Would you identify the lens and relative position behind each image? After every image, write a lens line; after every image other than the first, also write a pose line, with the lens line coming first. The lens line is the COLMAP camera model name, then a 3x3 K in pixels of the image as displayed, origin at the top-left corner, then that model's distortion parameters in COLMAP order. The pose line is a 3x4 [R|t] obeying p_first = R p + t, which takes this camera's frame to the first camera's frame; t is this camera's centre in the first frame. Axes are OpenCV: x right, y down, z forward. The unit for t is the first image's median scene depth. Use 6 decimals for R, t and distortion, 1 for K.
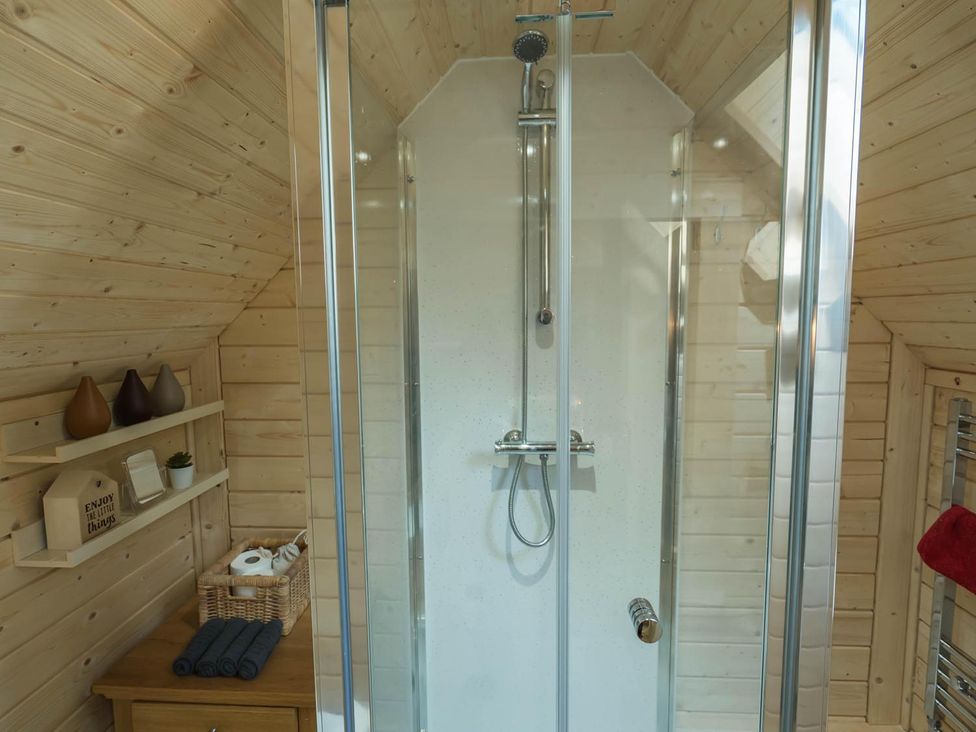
lens RADIAL K [[523.6, 0, 488.0], [0, 523.6, 366.0], [0, 0, 1]] dist [-0.003933, -0.001961]
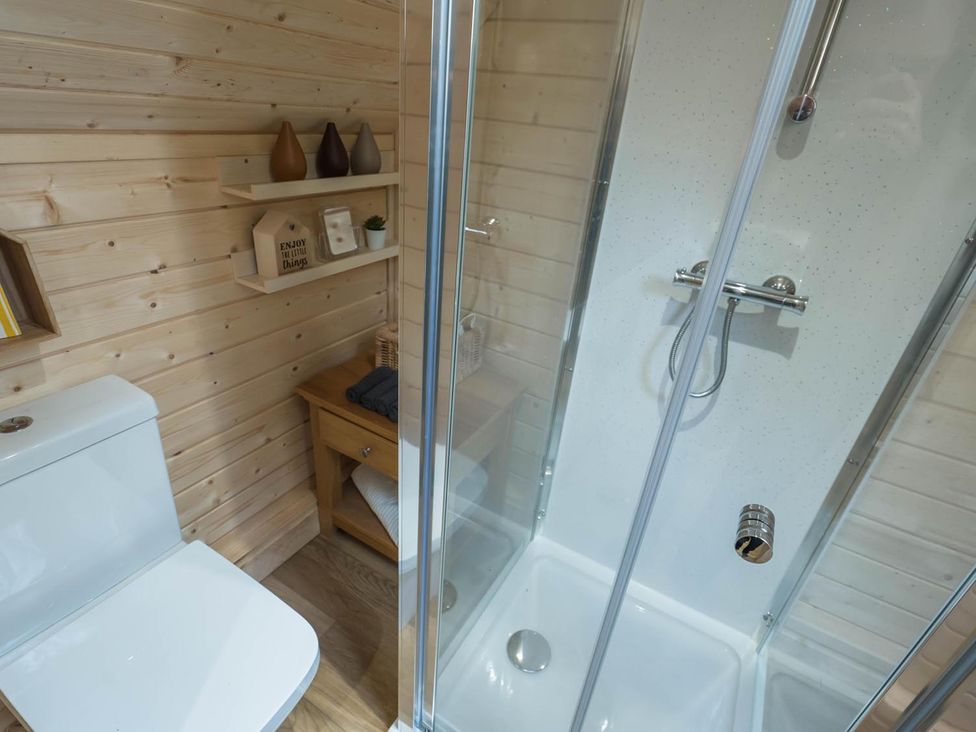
lens RADIAL K [[496.2, 0, 488.0], [0, 496.2, 366.0], [0, 0, 1]] dist [-0.007802, 0.000215]
pose [[0.887770, 0.287782, -0.359230, 0.080251], [-0.138698, 0.911426, 0.387383, 0.023582], [0.438893, -0.294083, 0.849051, 0.168262]]
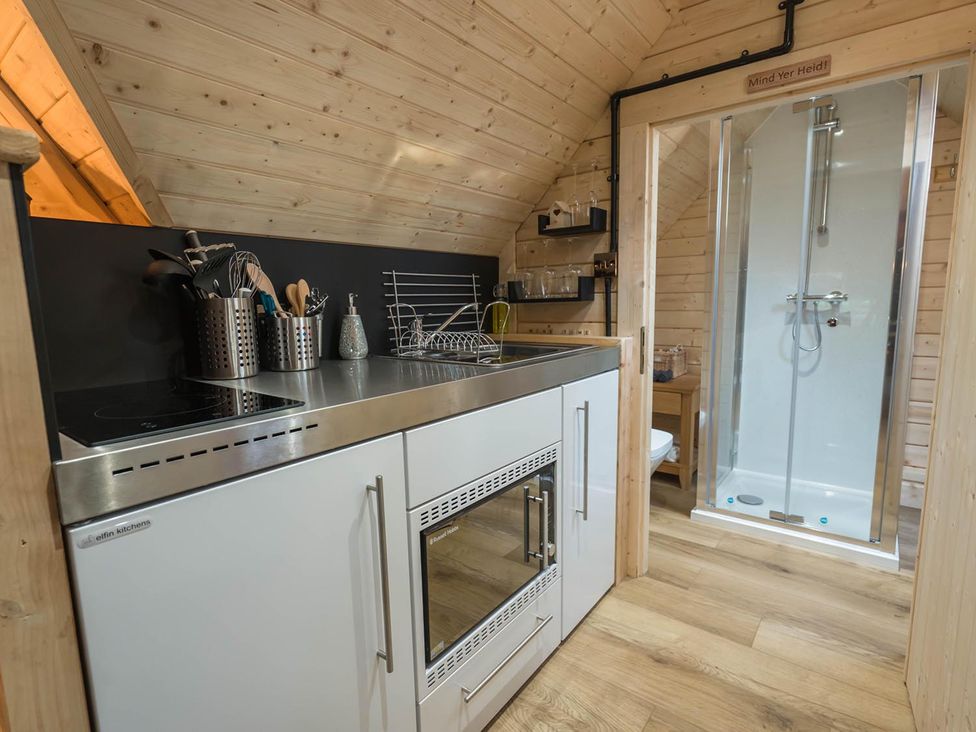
lens RADIAL K [[496.2, 0, 488.0], [0, 496.2, 366.0], [0, 0, 1]] dist [-0.007802, 0.000215]
pose [[0.821680, 0.073680, -0.565167, 0.175342], [-0.041049, 0.996684, 0.070256, 0.356076], [0.568469, -0.034528, 0.821980, -1.305452]]
